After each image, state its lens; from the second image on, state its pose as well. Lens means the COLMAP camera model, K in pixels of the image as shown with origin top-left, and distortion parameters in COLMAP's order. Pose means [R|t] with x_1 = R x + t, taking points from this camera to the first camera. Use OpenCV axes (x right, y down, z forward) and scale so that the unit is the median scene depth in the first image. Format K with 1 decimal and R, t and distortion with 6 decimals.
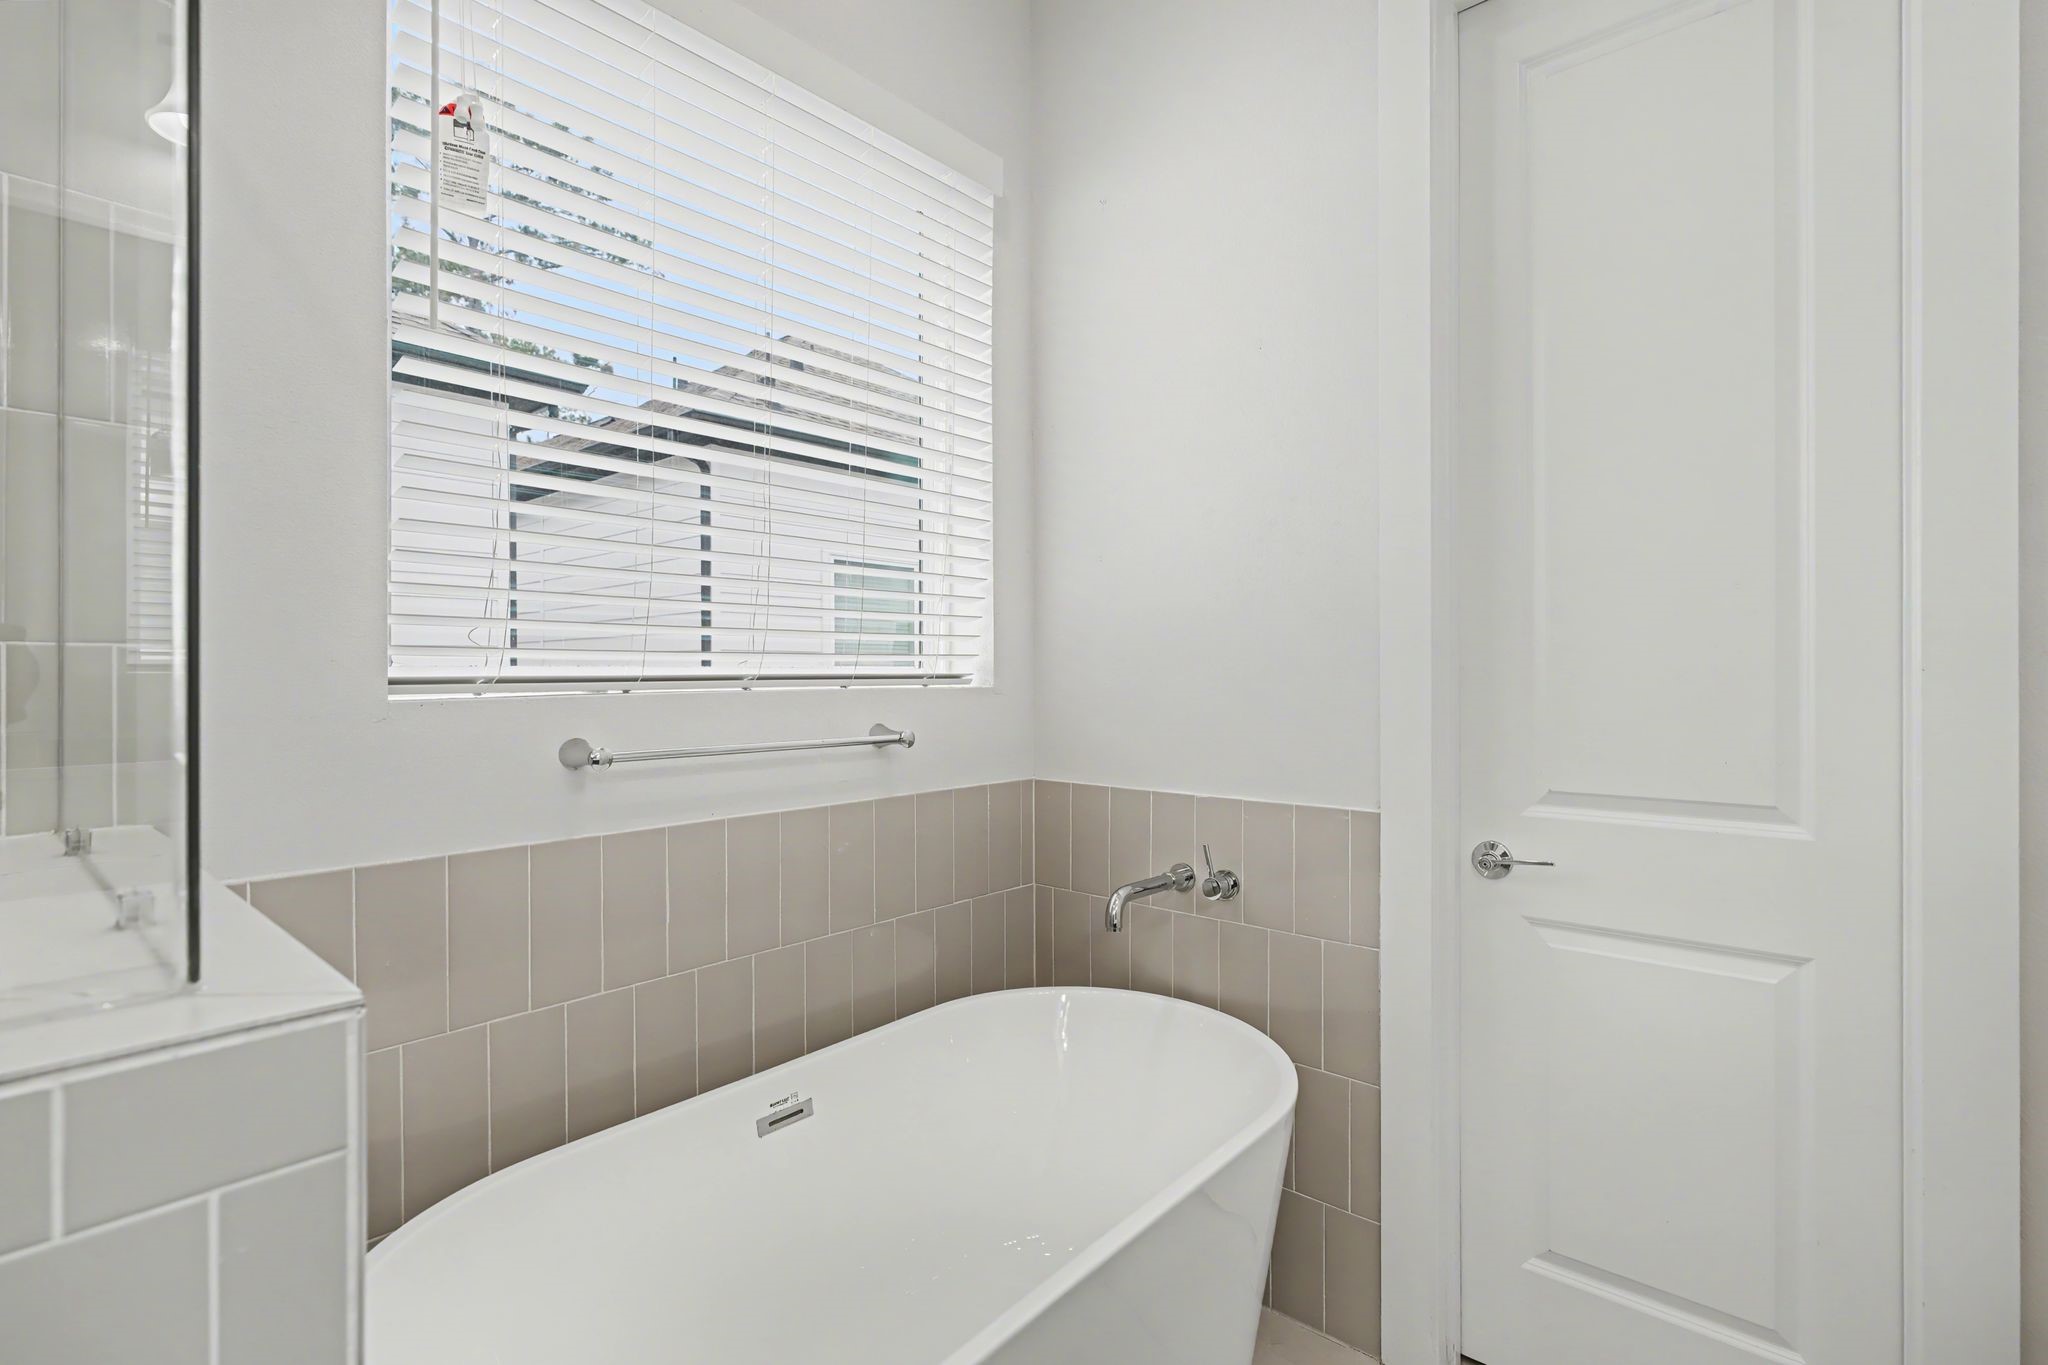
lens RADIAL K [[955.2, 0, 1024.0], [0, 955.2, 682.5], [0, 0, 1]] dist [-0.003050, 0.000844]
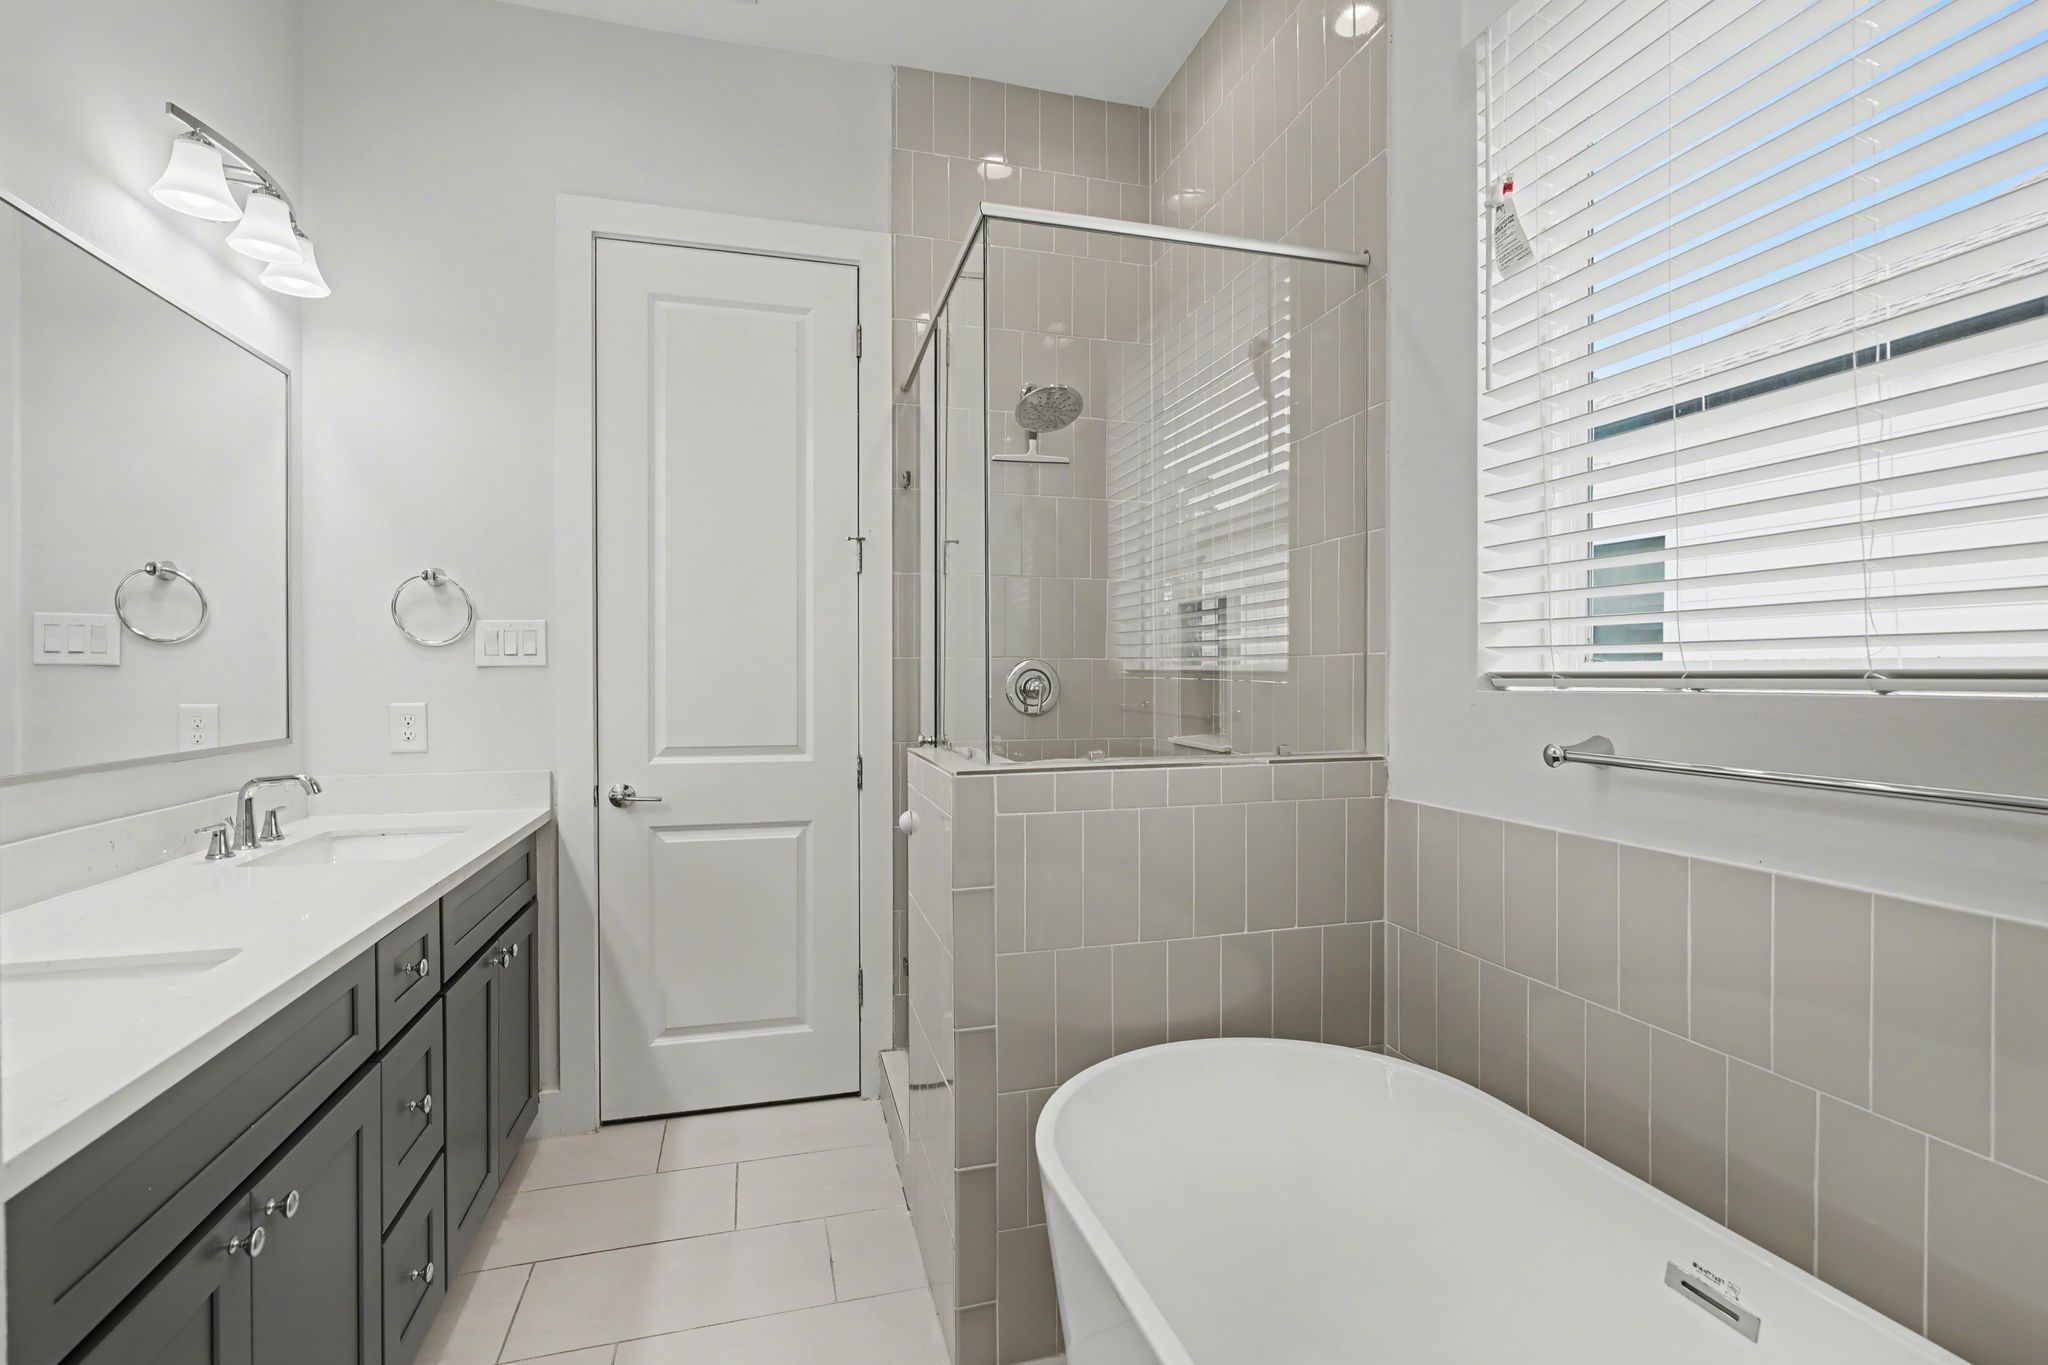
lens RADIAL K [[955.2, 0, 1024.0], [0, 955.2, 682.5], [0, 0, 1]] dist [-0.003050, 0.000844]
pose [[-0.511335, 0.016621, -0.859221, 0.635356], [-0.001115, 0.999799, 0.020004, -0.013835], [0.859381, 0.011187, -0.511214, 0.964601]]
